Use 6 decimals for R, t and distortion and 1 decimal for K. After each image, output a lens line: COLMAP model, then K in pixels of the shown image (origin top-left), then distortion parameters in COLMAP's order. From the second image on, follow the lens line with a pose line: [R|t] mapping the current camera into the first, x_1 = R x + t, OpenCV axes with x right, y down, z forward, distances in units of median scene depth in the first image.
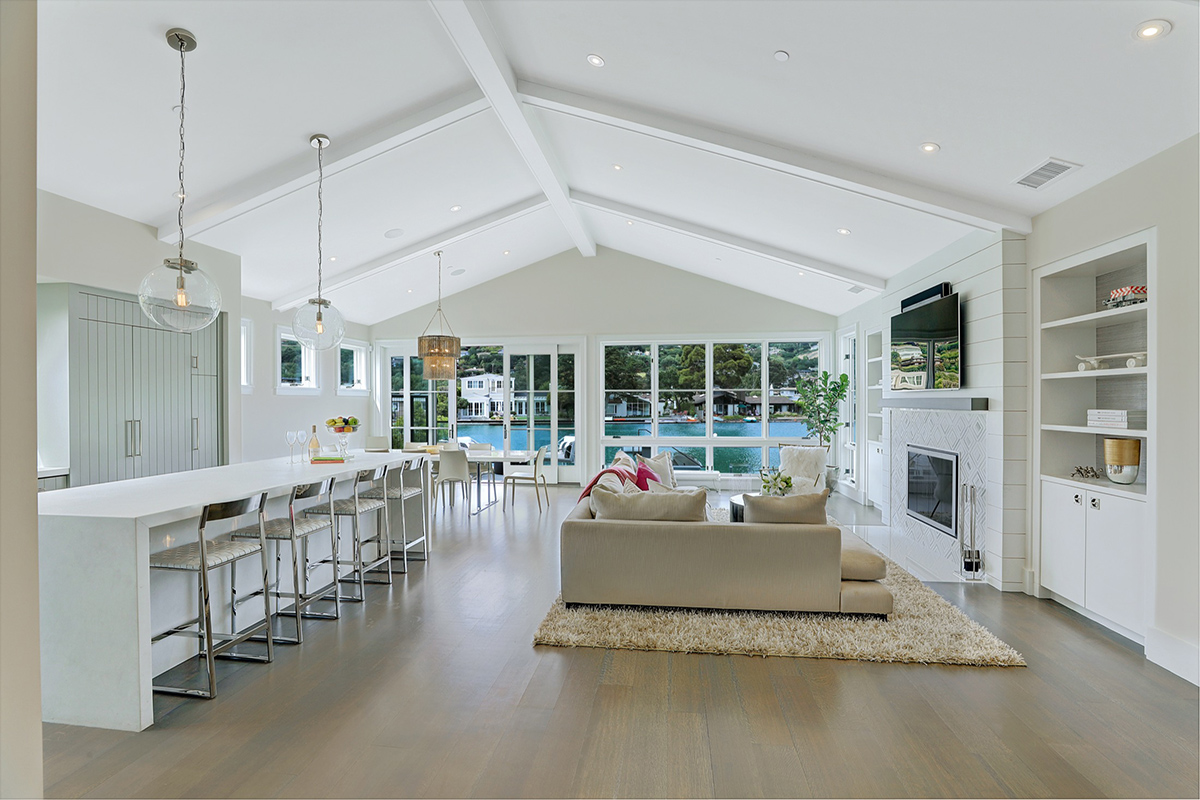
lens RADIAL K [[551.6, 0, 604.3], [0, 551.6, 405.5], [0, 0, 1]] dist [-0.036398, 0.008331]
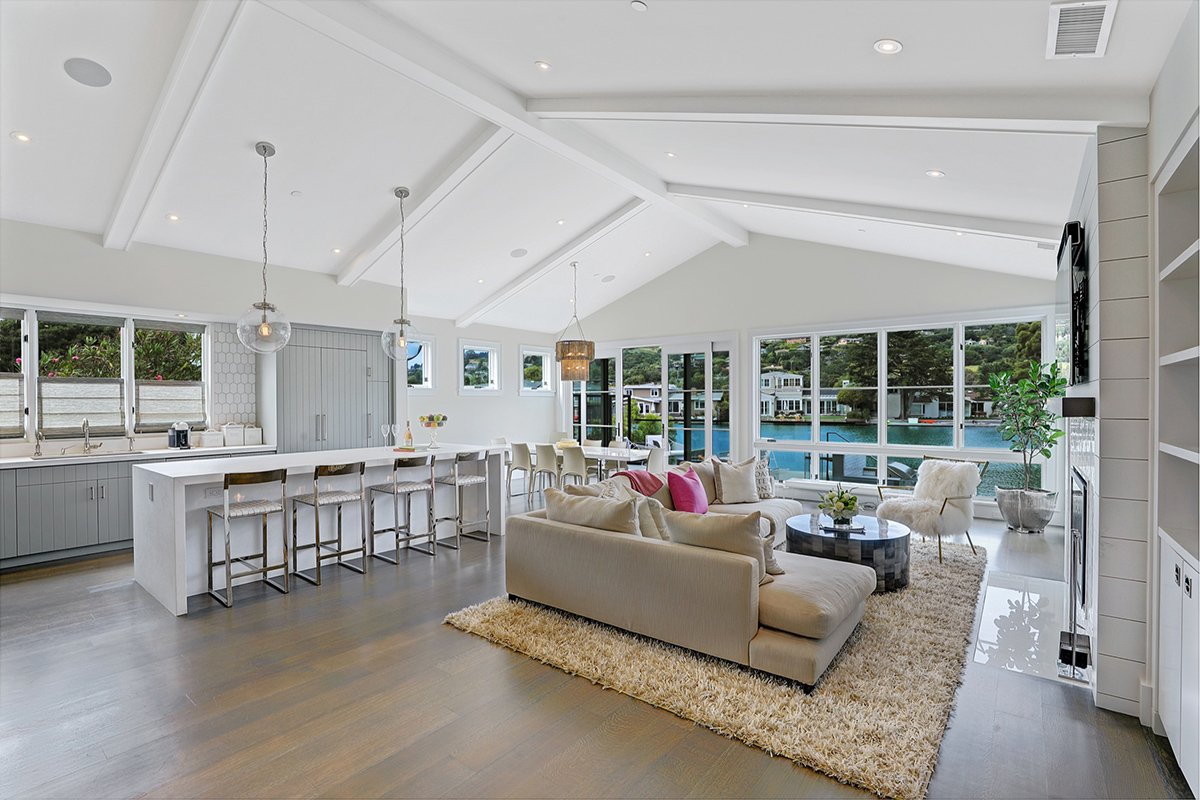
lens RADIAL K [[551.6, 0, 603.2], [0, 551.6, 403.8], [0, 0, 1]] dist [-0.036398, 0.008331]
pose [[0.858377, 0.003457, -0.513008, 0.243631], [-0.003644, 0.999993, 0.000641, -0.002207], [0.513007, 0.001319, 0.858383, 0.075469]]
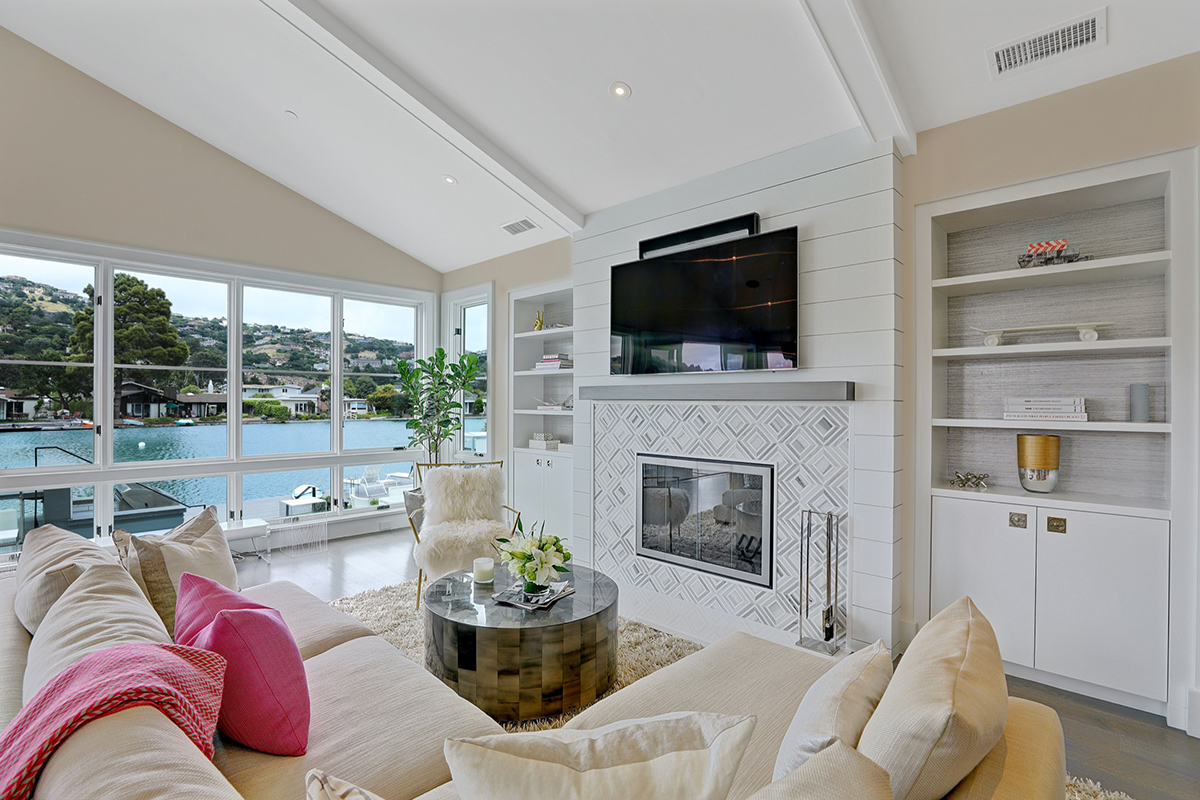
lens RADIAL K [[551.6, 0, 598.9], [0, 551.6, 399.9], [0, 0, 1]] dist [-0.036398, 0.008331]
pose [[0.602063, 0.008686, 0.798401, -0.016723], [-0.000473, 0.999945, -0.010522, 0.006785], [-0.798448, 0.005957, 0.602034, 0.359733]]
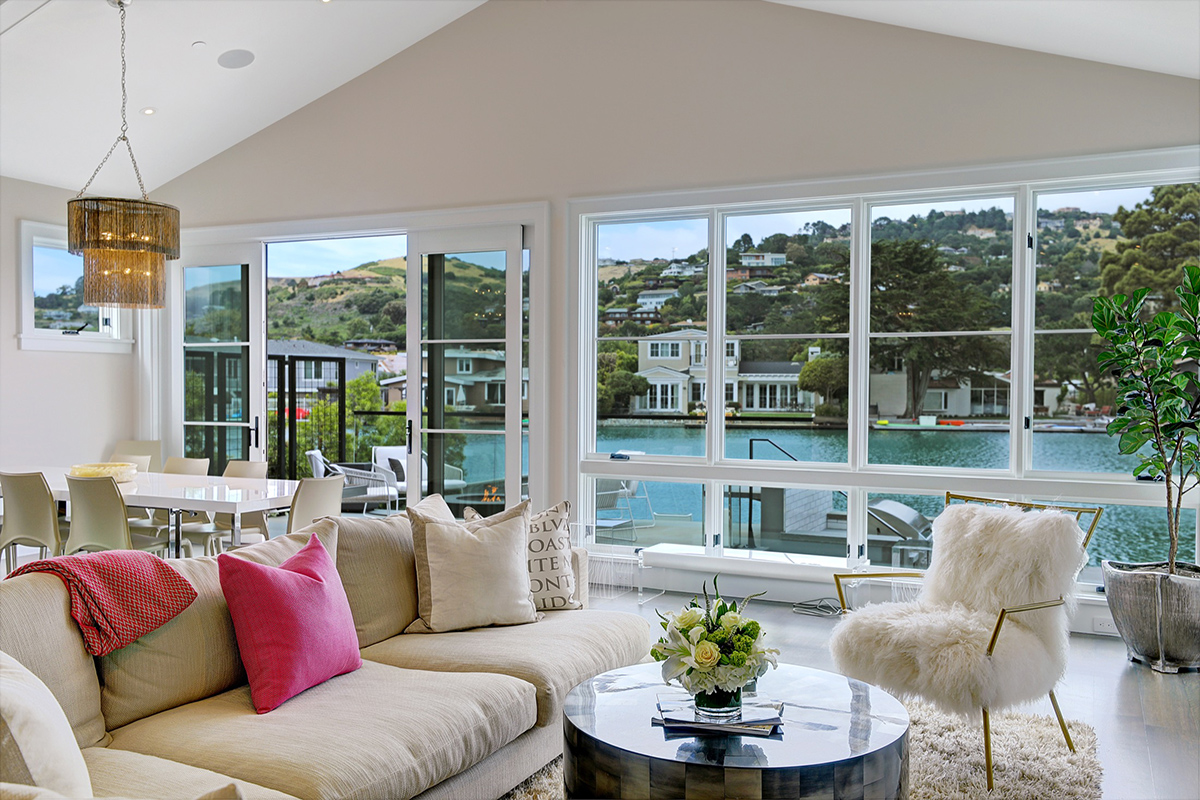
lens RADIAL K [[1042.0, 0, 598.6], [0, 1042.0, 402.6], [0, 0, 1]] dist [0.032809, 0.004104]
pose [[0.946728, 0.014576, -0.321703, 0.241708], [-0.011320, 0.999864, 0.011991, 0.008994], [0.321834, -0.007711, 0.946765, 0.259639]]
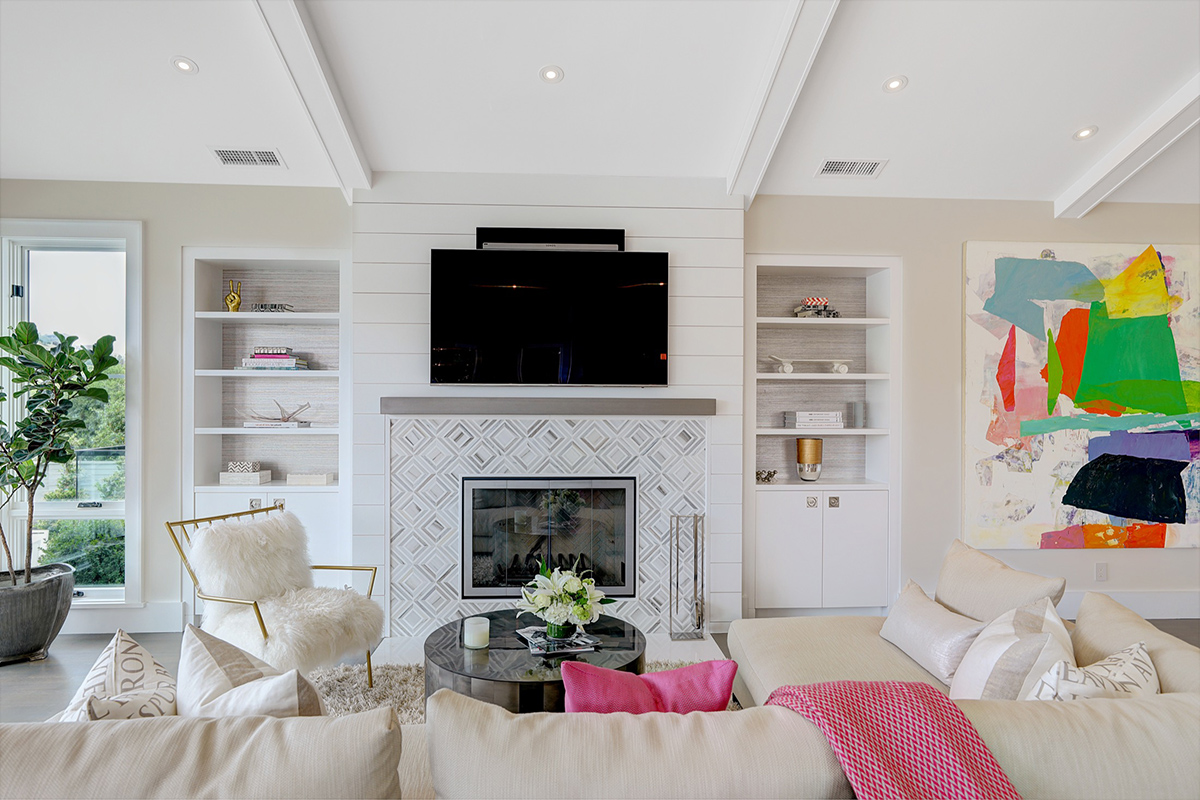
lens RADIAL K [[726.9, 0, 592.0], [0, 726.9, 404.3], [0, 0, 1]] dist [-0.006790, 0.003087]
pose [[-0.167015, -0.001300, 0.985954, -0.131036], [0.005242, 0.999984, 0.002207, -0.004004], [-0.985940, 0.005537, -0.167005, 0.576382]]
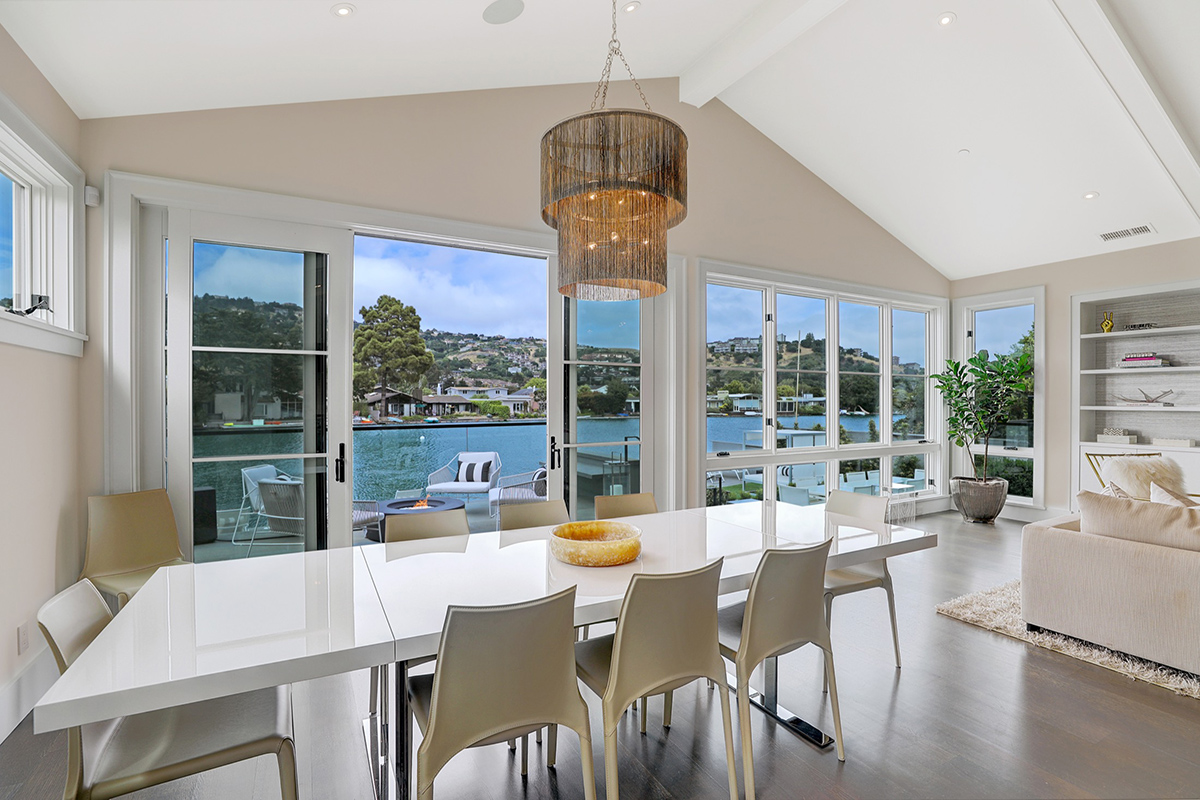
lens RADIAL K [[551.6, 0, 600.5], [0, 551.6, 403.2], [0, 0, 1]] dist [-0.036398, 0.008331]
pose [[0.815336, 0.000773, 0.578988, -0.362628], [0.001640, 0.999992, -0.003645, 0.008921], [-0.578986, 0.003921, 0.815328, 0.581187]]
